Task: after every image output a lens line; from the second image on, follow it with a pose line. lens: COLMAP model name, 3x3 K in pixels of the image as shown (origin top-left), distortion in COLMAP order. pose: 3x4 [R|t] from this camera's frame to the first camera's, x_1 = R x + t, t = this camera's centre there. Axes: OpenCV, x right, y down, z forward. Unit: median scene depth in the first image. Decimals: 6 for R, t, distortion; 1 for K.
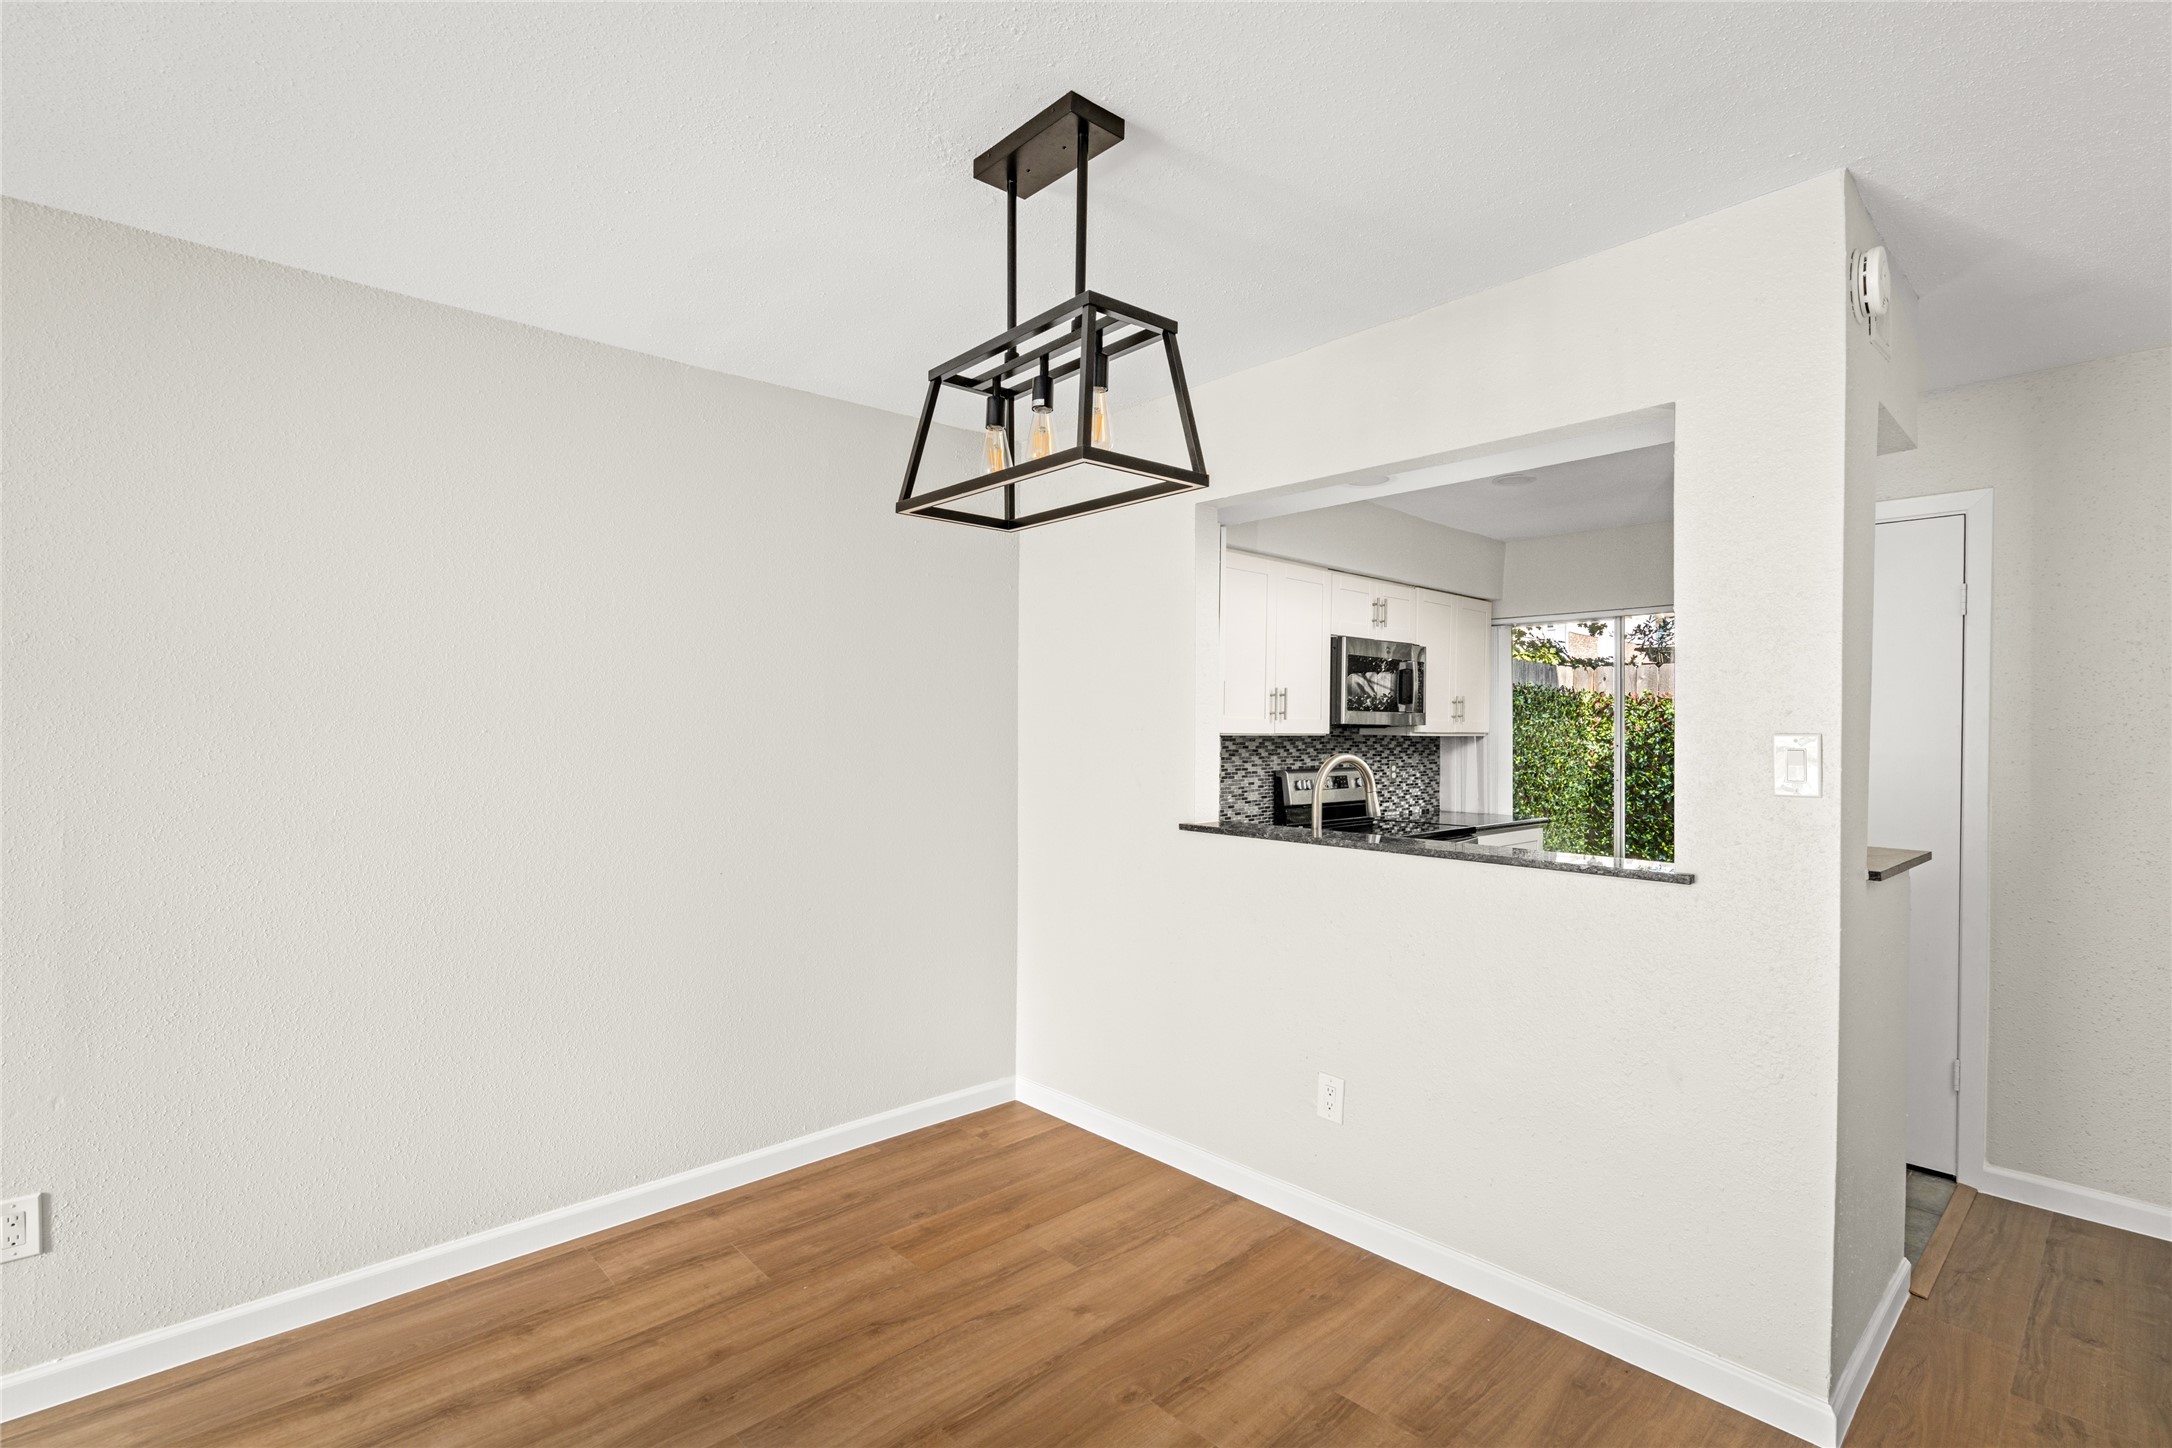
lens RADIAL K [[990.4, 0, 1087.2], [0, 990.4, 727.3], [0, 0, 1]] dist [-0.001867, 0.000712]
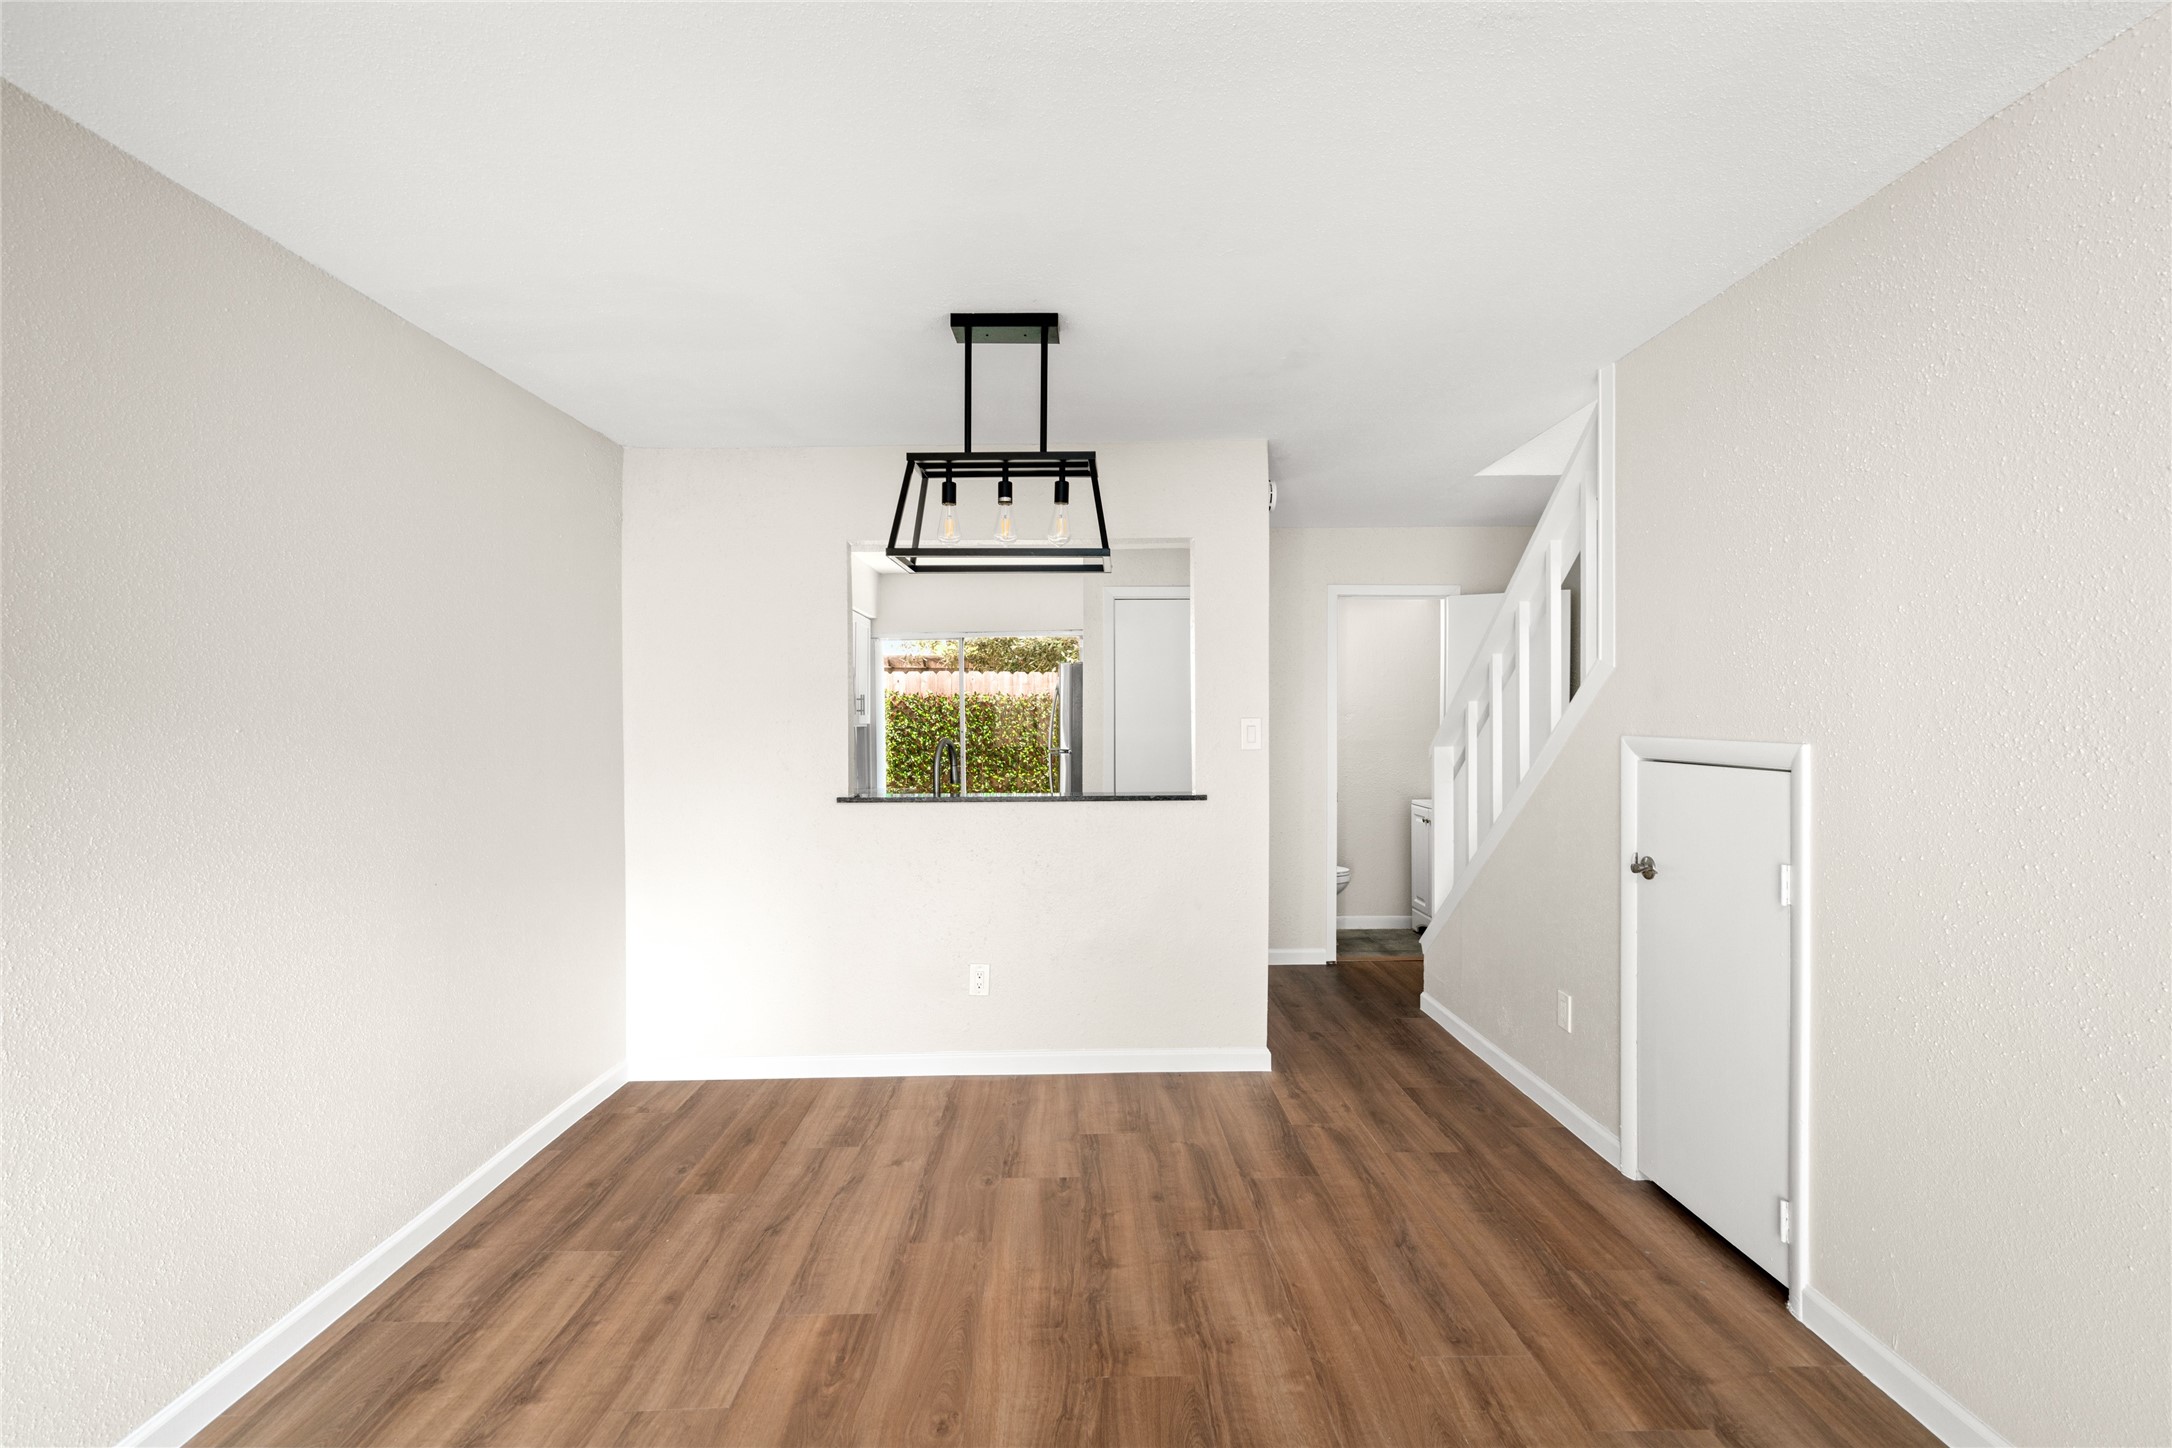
lens RADIAL K [[990.4, 0, 1075.5], [0, 990.4, 716.9], [0, 0, 1]] dist [-0.001867, 0.000712]
pose [[0.670648, -0.008896, 0.741722, -0.757703], [0.008690, 0.999954, 0.004135, -0.004140], [-0.741724, 0.003673, 0.670695, -0.051866]]
